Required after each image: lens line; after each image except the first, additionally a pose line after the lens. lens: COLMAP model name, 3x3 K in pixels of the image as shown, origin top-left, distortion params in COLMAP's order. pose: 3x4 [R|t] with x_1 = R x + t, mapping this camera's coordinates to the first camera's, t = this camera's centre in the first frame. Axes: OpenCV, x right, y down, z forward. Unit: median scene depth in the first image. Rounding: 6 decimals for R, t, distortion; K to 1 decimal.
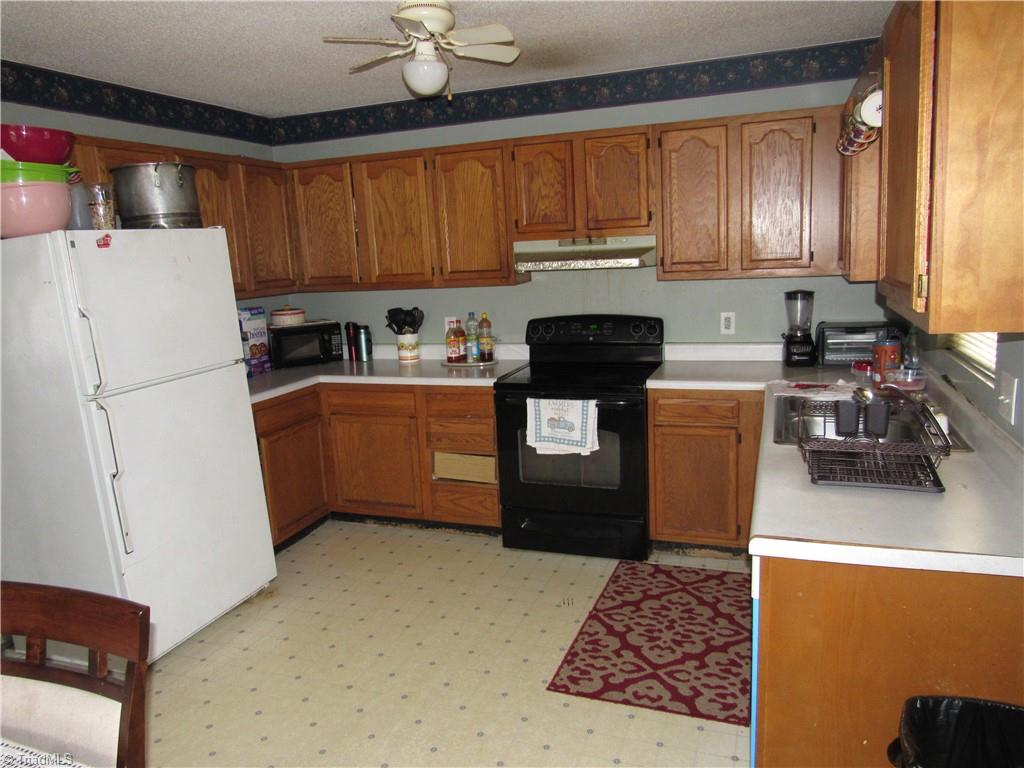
lens RADIAL K [[725.4, 0, 510.8], [0, 725.4, 388.5], [0, 0, 1]] dist [-0.051377, 0.002465]
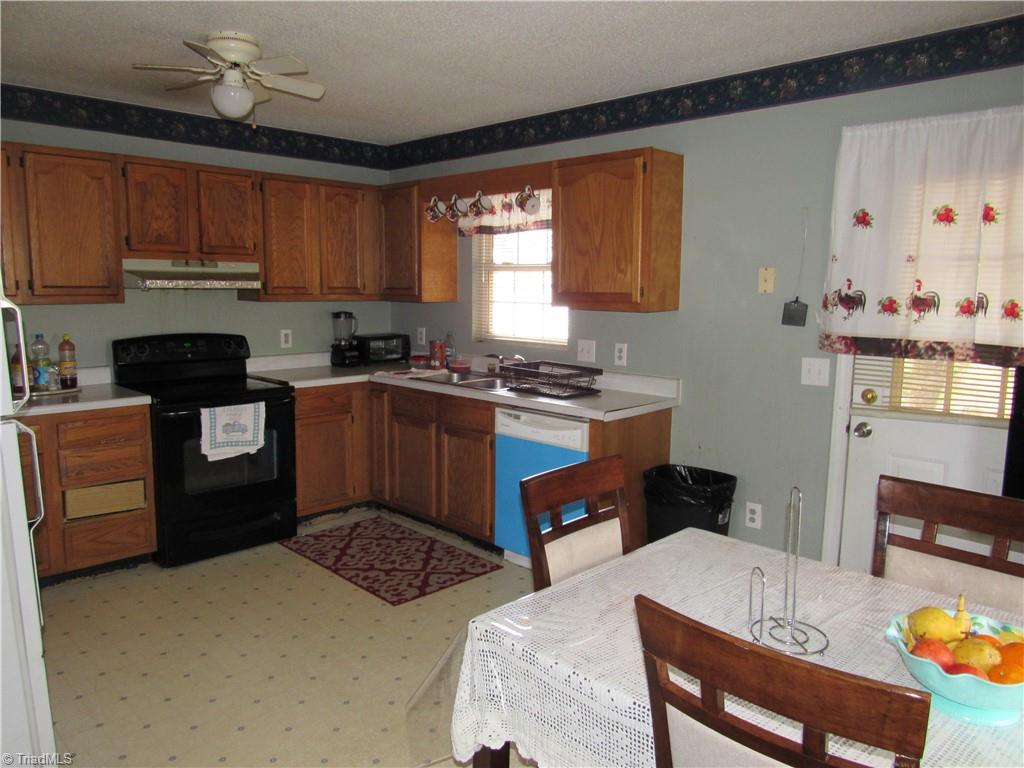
lens RADIAL K [[725.4, 0, 510.8], [0, 725.4, 388.5], [0, 0, 1]] dist [-0.051377, 0.002465]
pose [[0.404259, -0.072026, 0.911804, -0.734840], [0.138164, 0.990264, 0.016967, 0.028711], [-0.904149, 0.119119, 0.410274, 0.169474]]
